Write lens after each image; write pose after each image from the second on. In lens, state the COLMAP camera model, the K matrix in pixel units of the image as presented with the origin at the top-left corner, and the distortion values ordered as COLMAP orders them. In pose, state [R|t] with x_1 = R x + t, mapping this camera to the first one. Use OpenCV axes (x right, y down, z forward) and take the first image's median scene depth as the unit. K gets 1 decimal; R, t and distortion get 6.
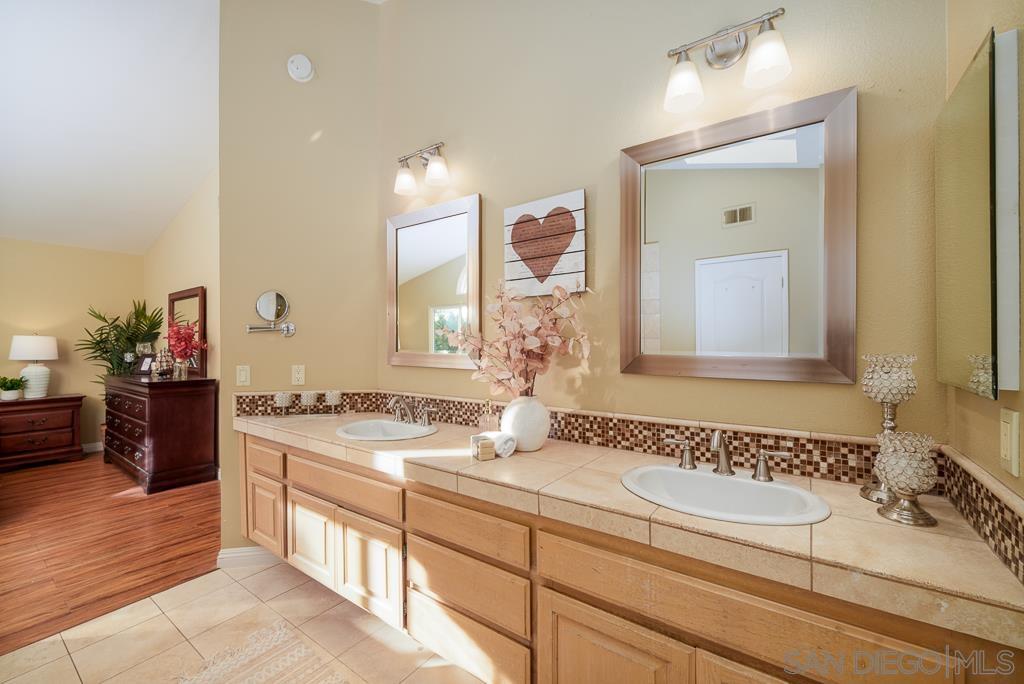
lens RADIAL K [[413.6, 0, 500.5], [0, 413.6, 340.2], [0, 0, 1]] dist [-0.001855, 0.000054]
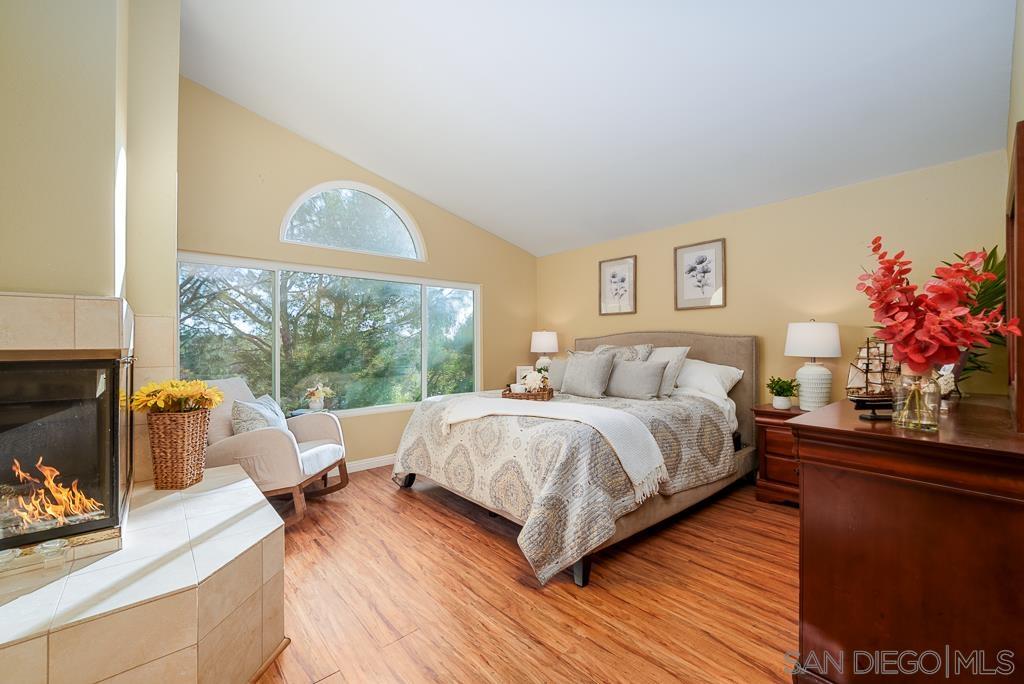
lens RADIAL K [[413.6, 0, 508.7], [0, 413.6, 345.5], [0, 0, 1]] dist [-0.001855, 0.000054]
pose [[-0.213069, 0.004443, -0.977027, -0.755995], [0.012172, 0.999924, 0.001893, 0.046937], [0.976961, -0.011489, -0.213107, 1.455467]]
